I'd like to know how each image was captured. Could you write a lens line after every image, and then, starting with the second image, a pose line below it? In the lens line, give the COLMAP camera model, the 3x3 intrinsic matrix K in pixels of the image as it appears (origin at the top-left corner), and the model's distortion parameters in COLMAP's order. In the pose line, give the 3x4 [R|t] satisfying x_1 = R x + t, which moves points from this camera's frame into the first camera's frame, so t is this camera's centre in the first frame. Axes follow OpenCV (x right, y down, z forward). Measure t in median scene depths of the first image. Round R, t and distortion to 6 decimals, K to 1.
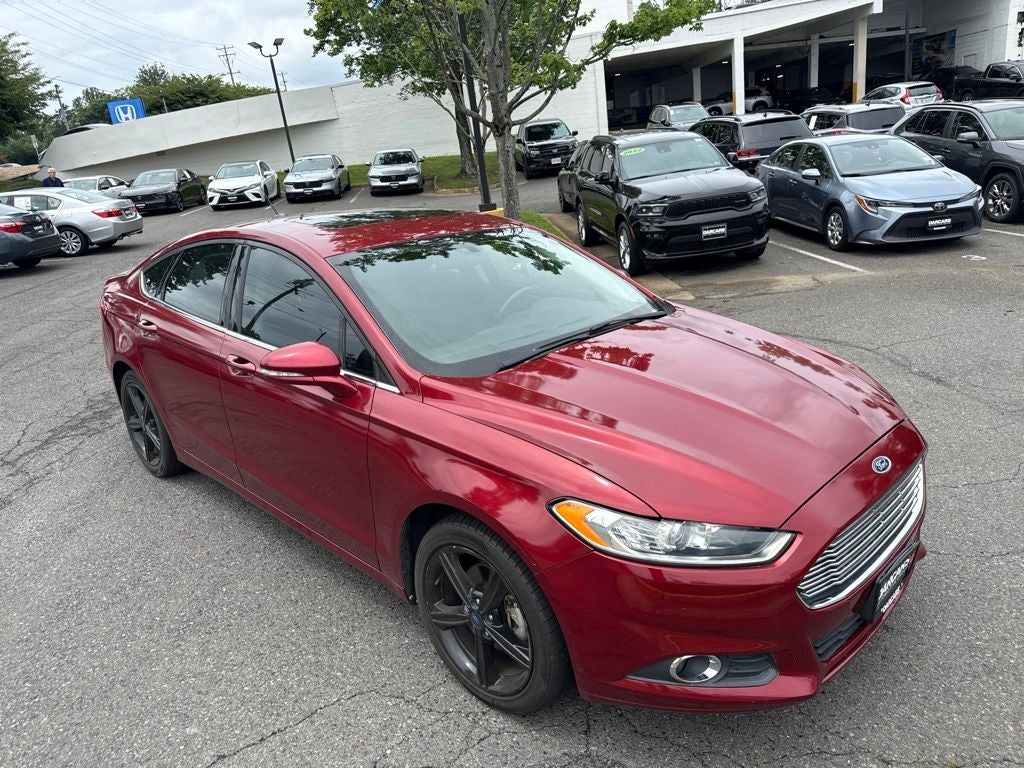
lens RADIAL K [[726.9, 0, 512.3], [0, 726.9, 390.9], [0, 0, 1]] dist [0.005402, -0.005254]
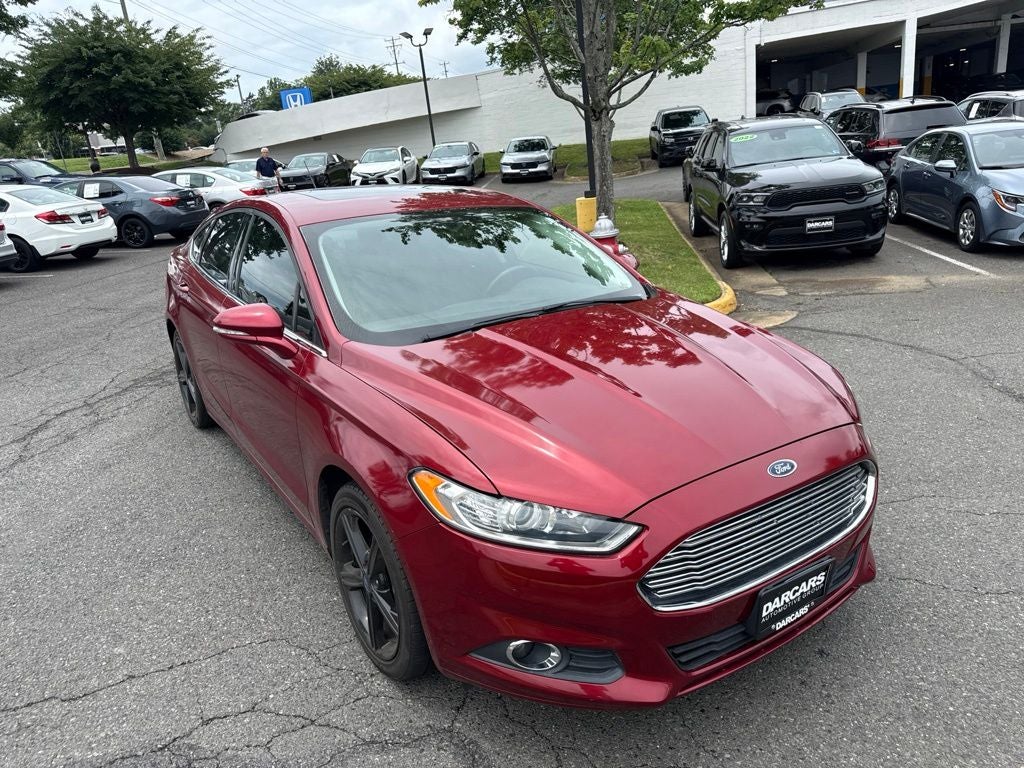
lens RADIAL K [[721.1, 0, 506.9], [0, 721.1, 388.0], [0, 0, 1]] dist [0.041026, -0.052609]
pose [[0.978688, 0.076456, -0.190590, 0.050265], [-0.074458, 0.997068, 0.017632, 0.001679], [0.191379, -0.003065, 0.981511, 0.006446]]
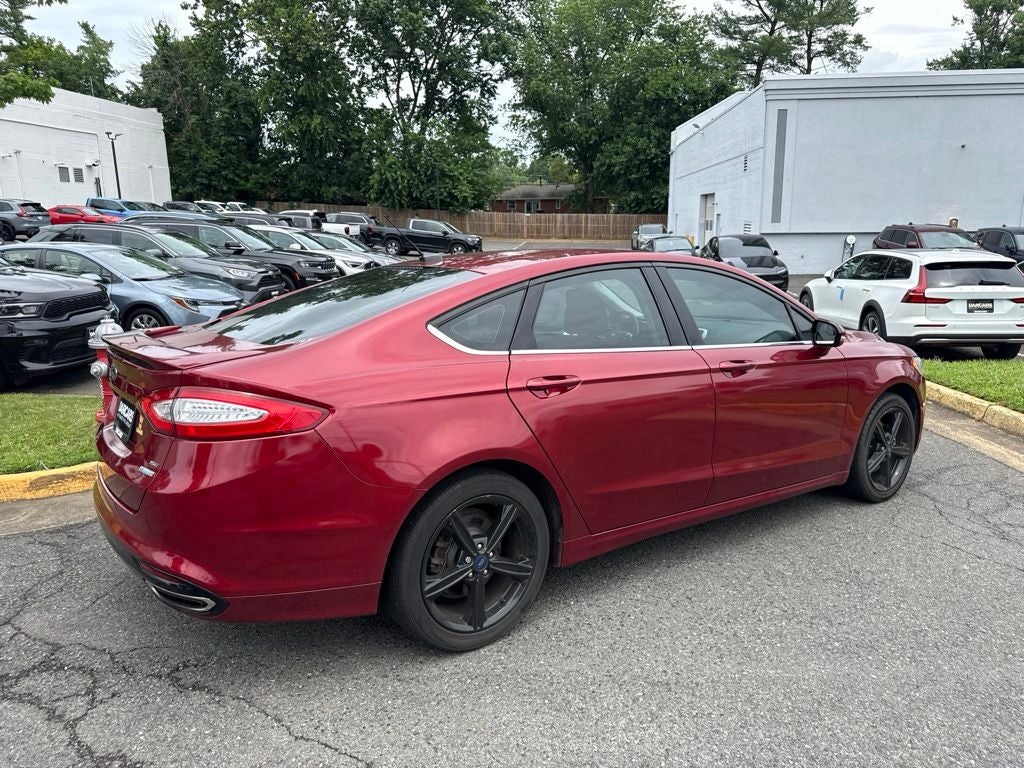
lens RADIAL K [[728.0, 0, 515.2], [0, 728.0, 382.8], [0, 0, 1]] dist [0.011944, -0.014282]
pose [[0.171700, -0.107697, 0.979245, -0.318696], [0.299769, 0.952582, 0.052204, -0.036036], [-0.938434, 0.284584, 0.195842, 0.235033]]
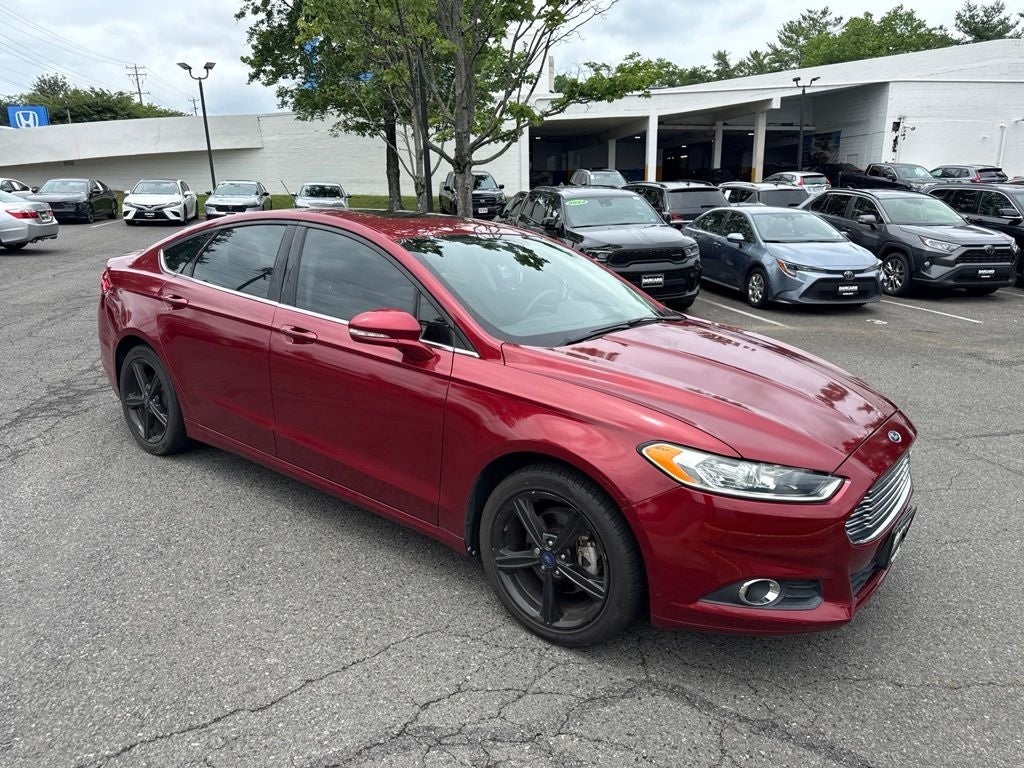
lens RADIAL K [[726.0, 0, 505.1], [0, 726.0, 389.3], [0, 0, 1]] dist [0.017861, -0.021596]
pose [[0.989302, 0.066057, 0.130068, -0.043972], [-0.056695, 0.995614, -0.074417, 0.022429], [-0.134413, 0.066247, 0.988708, -0.016818]]
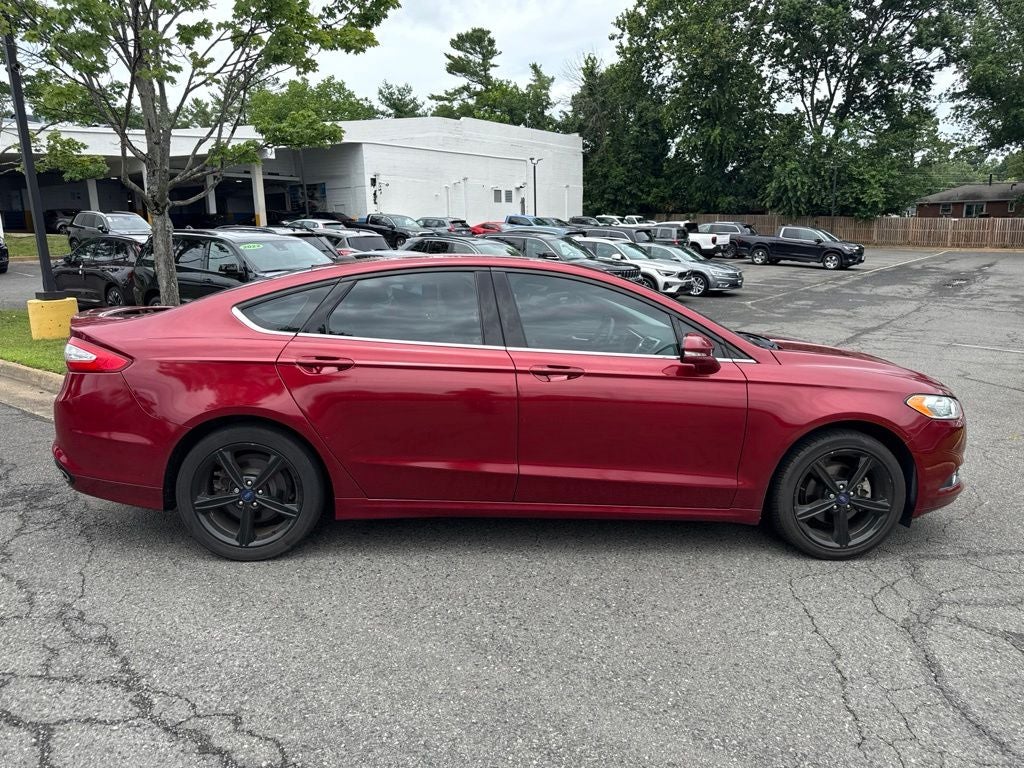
lens RADIAL K [[721.1, 0, 506.9], [0, 721.1, 388.0], [0, 0, 1]] dist [0.041026, -0.052609]
pose [[0.673901, -0.053269, 0.736899, -0.261345], [0.176111, 0.980229, -0.090196, 0.015674], [-0.717525, 0.190559, 0.669959, 0.069771]]
